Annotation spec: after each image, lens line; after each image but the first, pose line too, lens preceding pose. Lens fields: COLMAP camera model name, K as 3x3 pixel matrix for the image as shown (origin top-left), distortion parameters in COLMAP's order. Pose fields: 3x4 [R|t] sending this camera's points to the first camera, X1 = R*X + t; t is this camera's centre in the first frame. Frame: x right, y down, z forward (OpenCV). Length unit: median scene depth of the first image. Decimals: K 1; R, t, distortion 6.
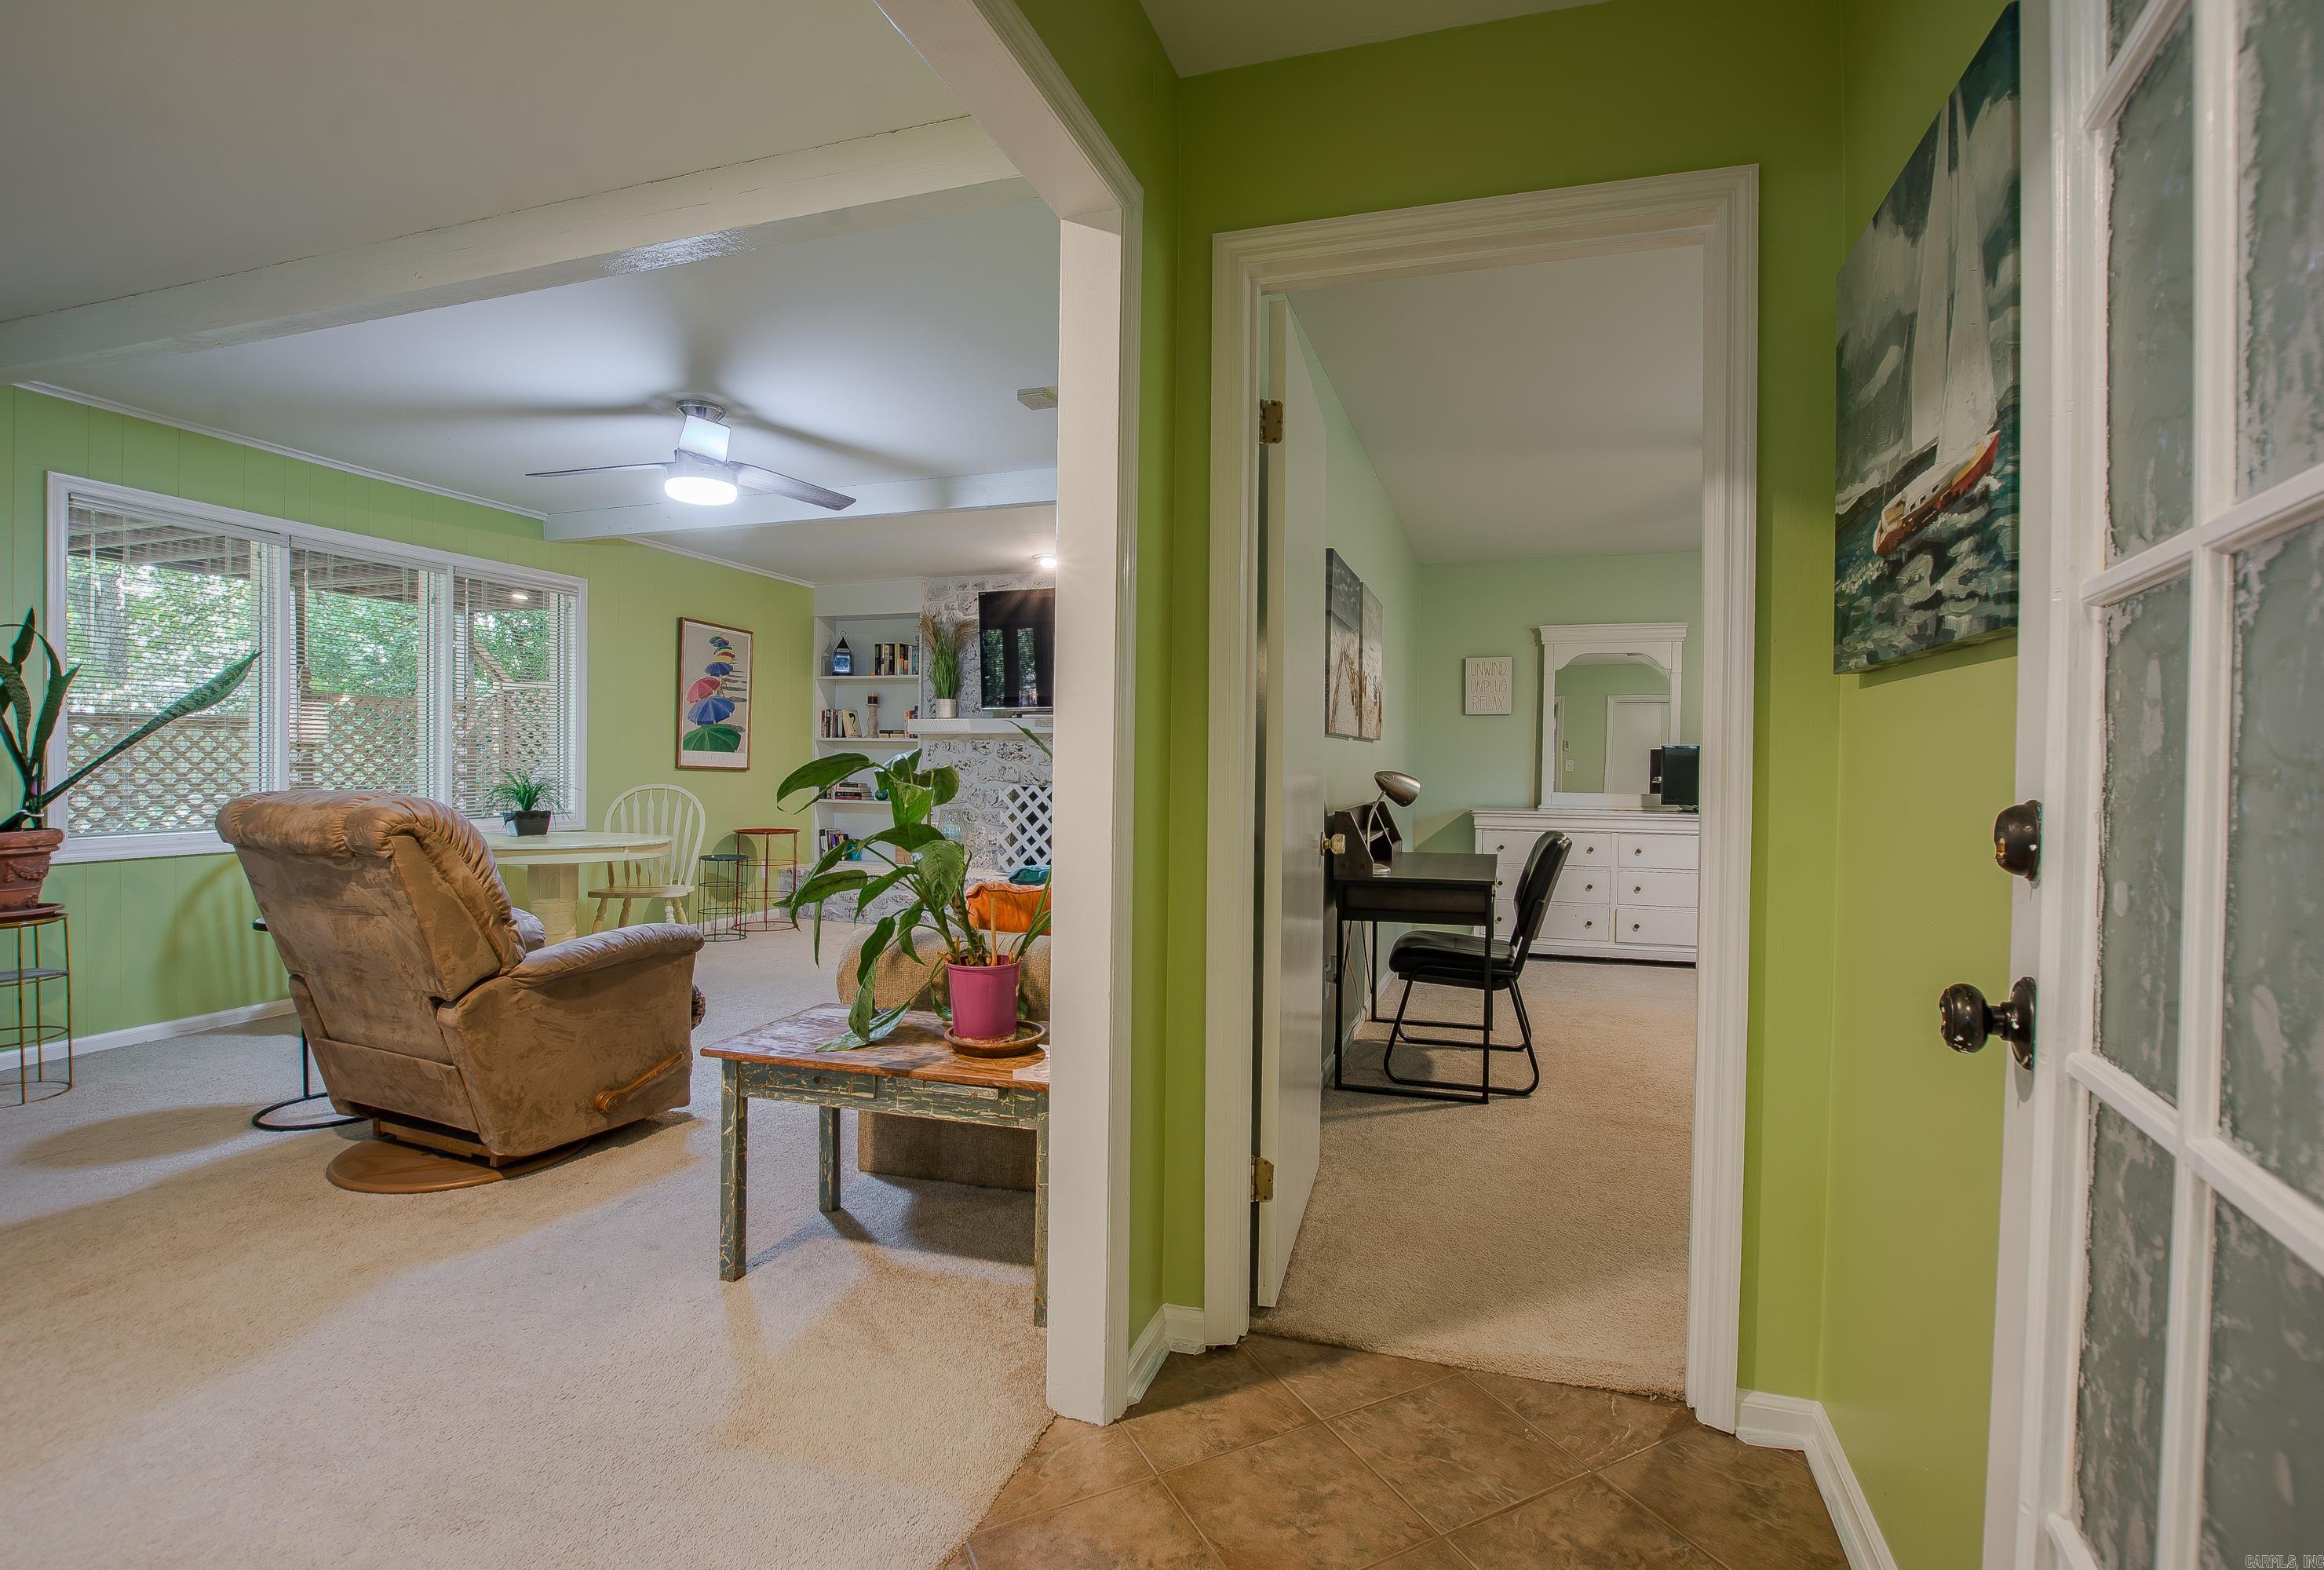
lens RADIAL K [[1015.1, 0, 1196.5], [0, 1015.1, 783.9], [0, 0, 1]] dist [-0.001196, 0.000226]
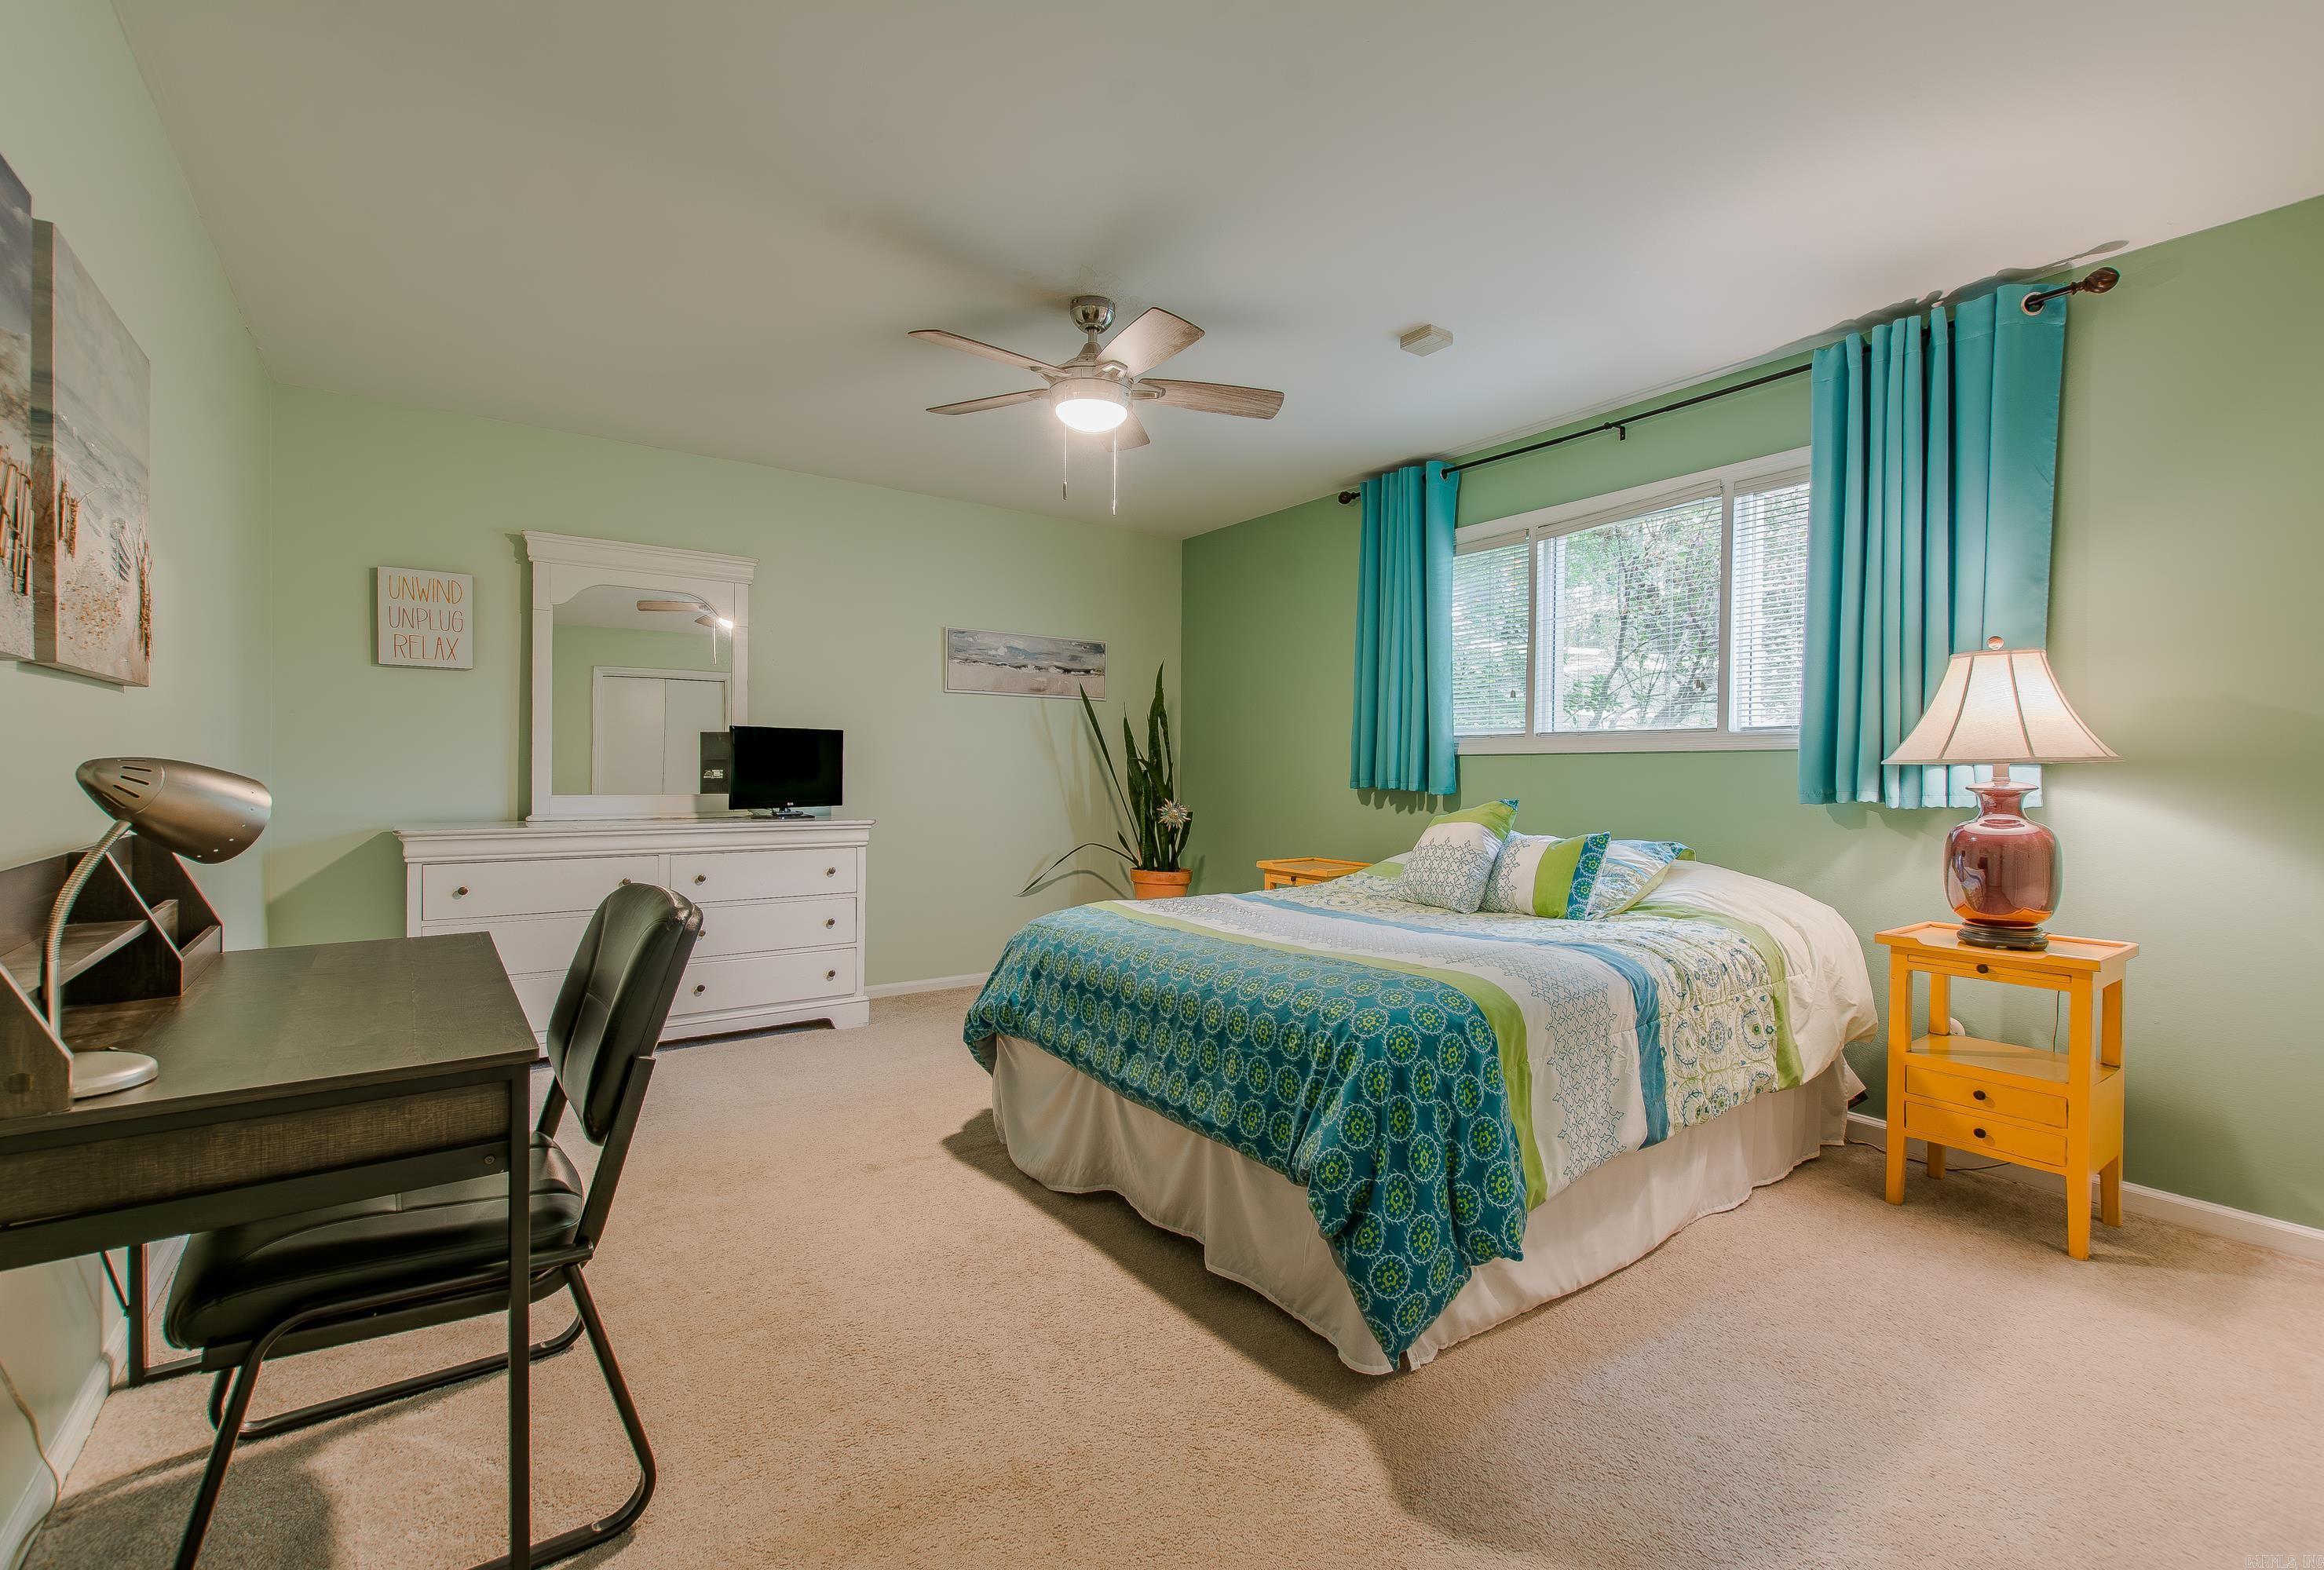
lens RADIAL K [[1015.0, 0, 1196.5], [0, 1015.0, 783.9], [0, 0, 1]] dist [-0.001196, 0.000226]
pose [[0.582090, -0.016908, 0.812949, 0.100052], [0.011537, 0.999855, 0.012535, -0.003486], [-0.813043, 0.002083, 0.582200, 0.441542]]
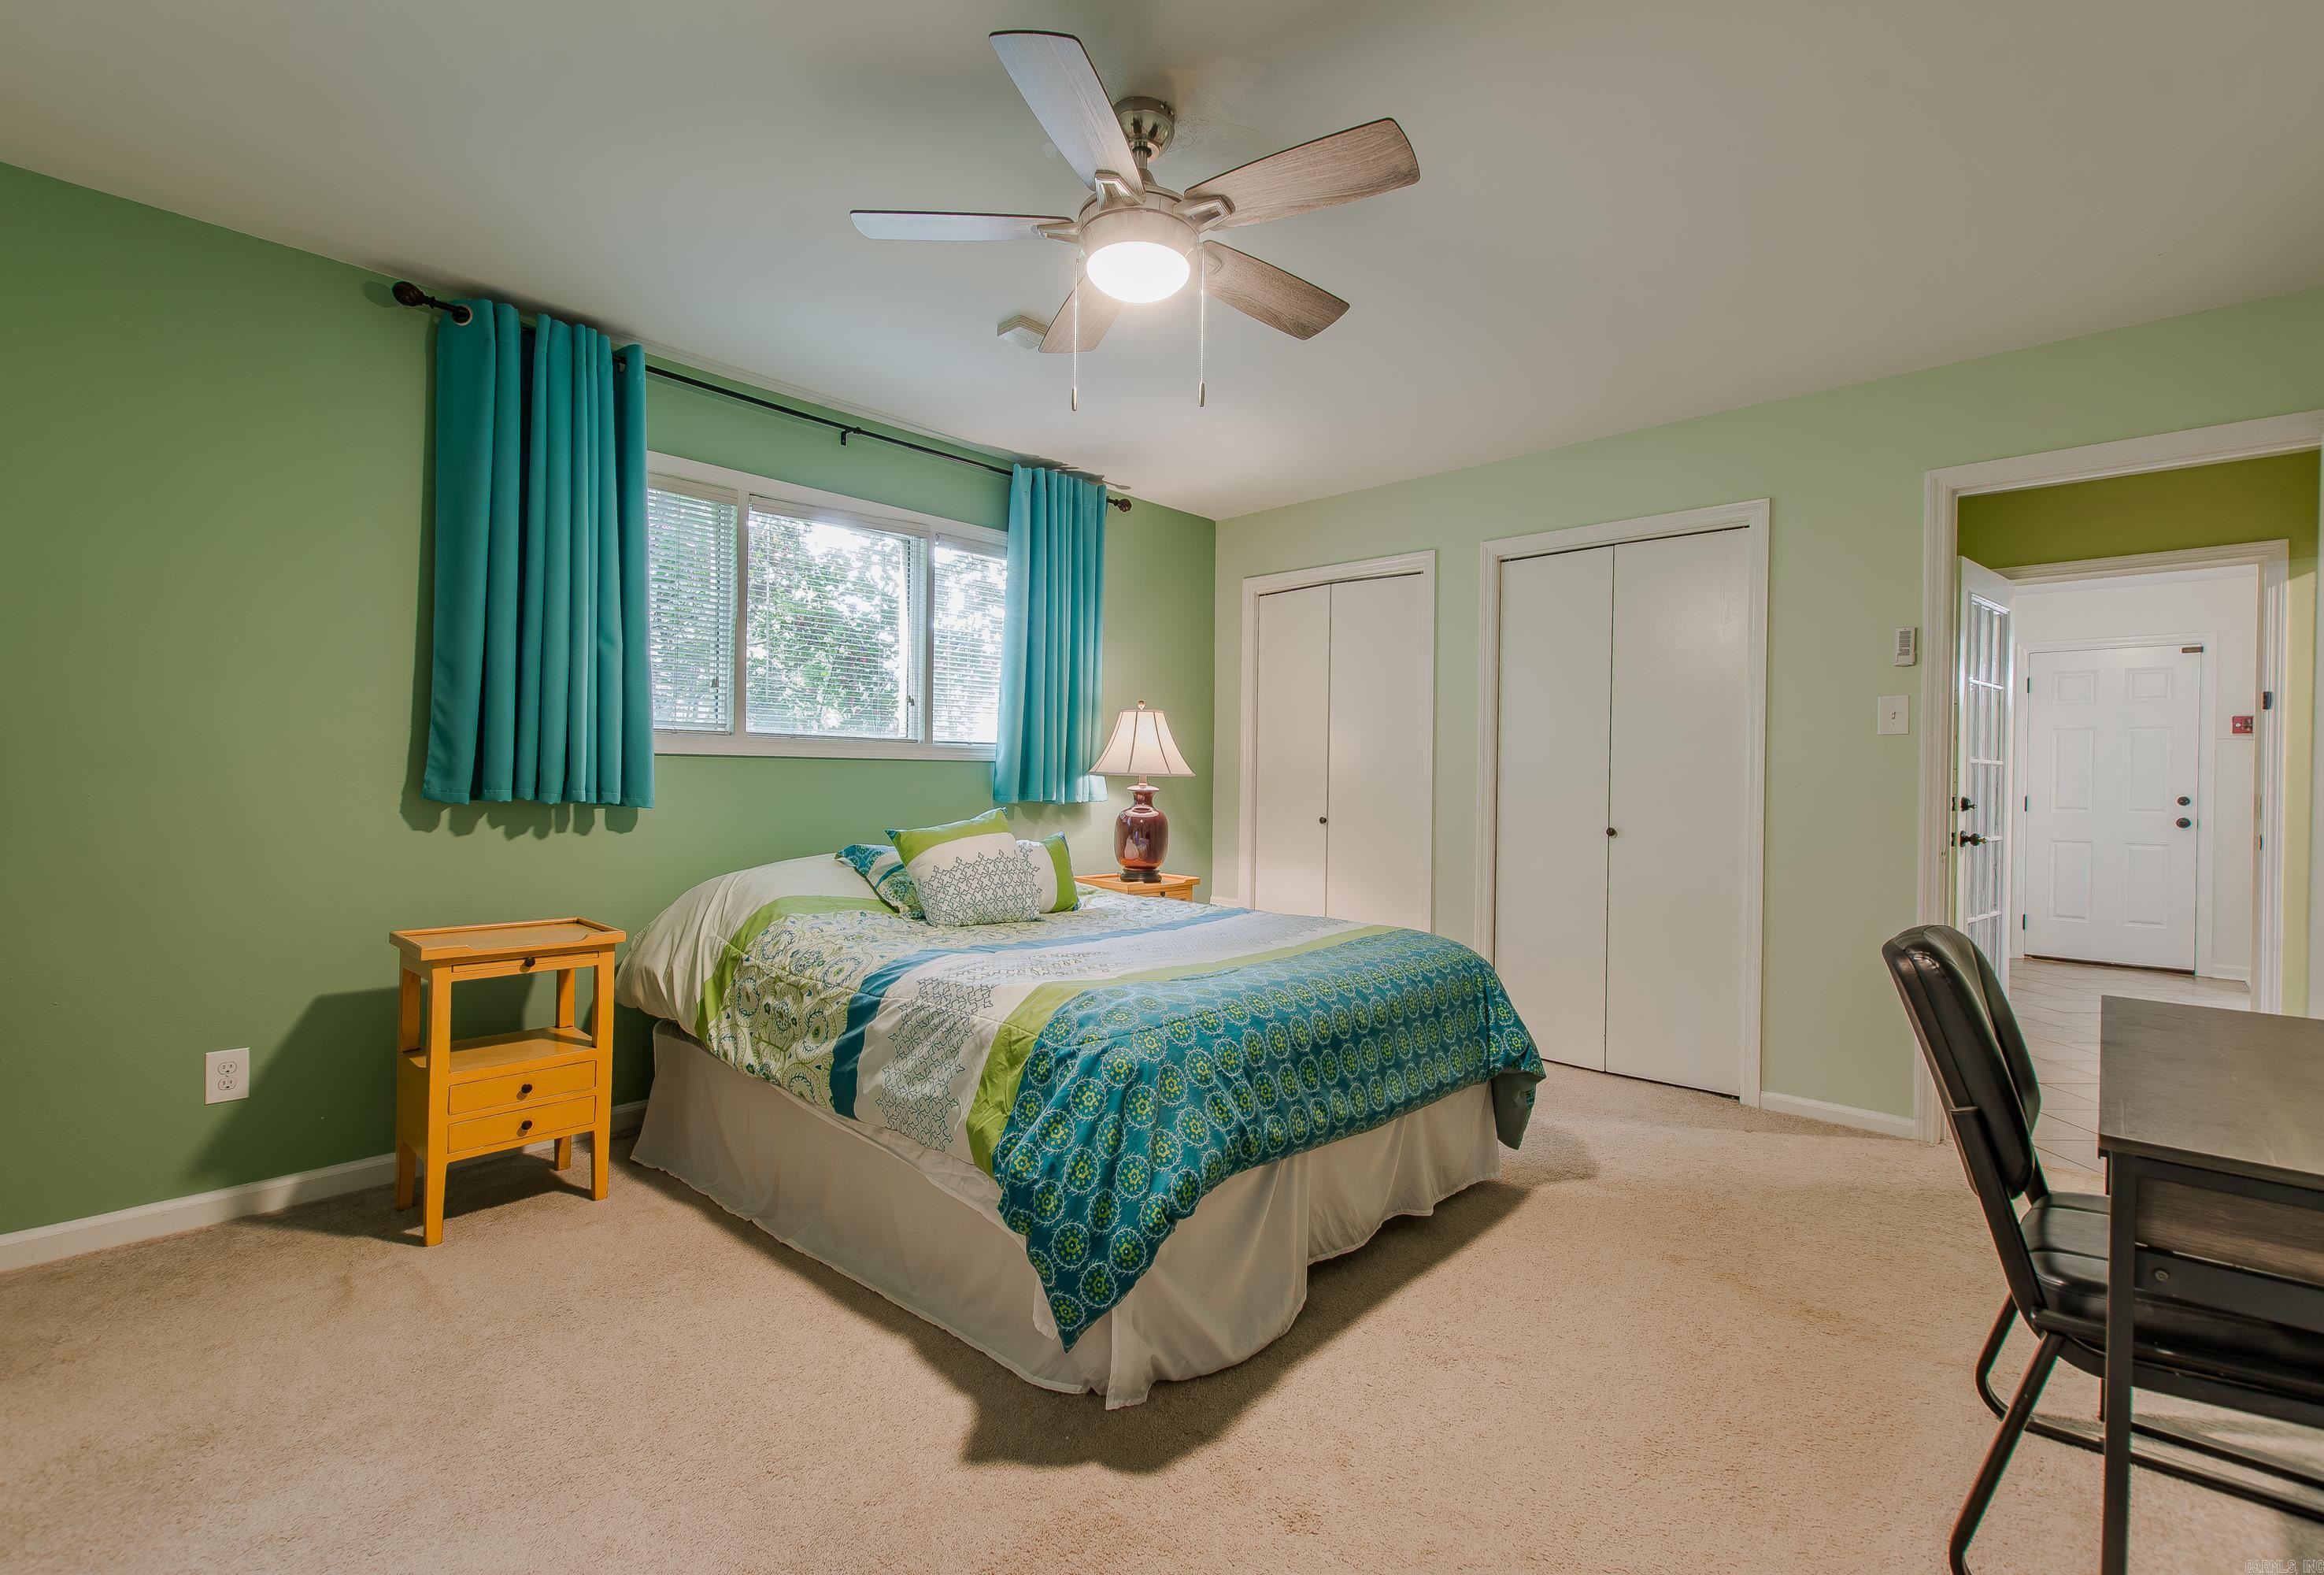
lens RADIAL K [[1020.9, 0, 1158.1], [0, 1020.9, 782.7], [0, 0, 1]] dist [0.003264, 0.000372]
pose [[-0.897554, -0.023155, 0.440296, 0.393239], [-0.015767, 0.999667, 0.020431, -0.016689], [-0.440622, 0.011396, -0.897620, 1.321839]]
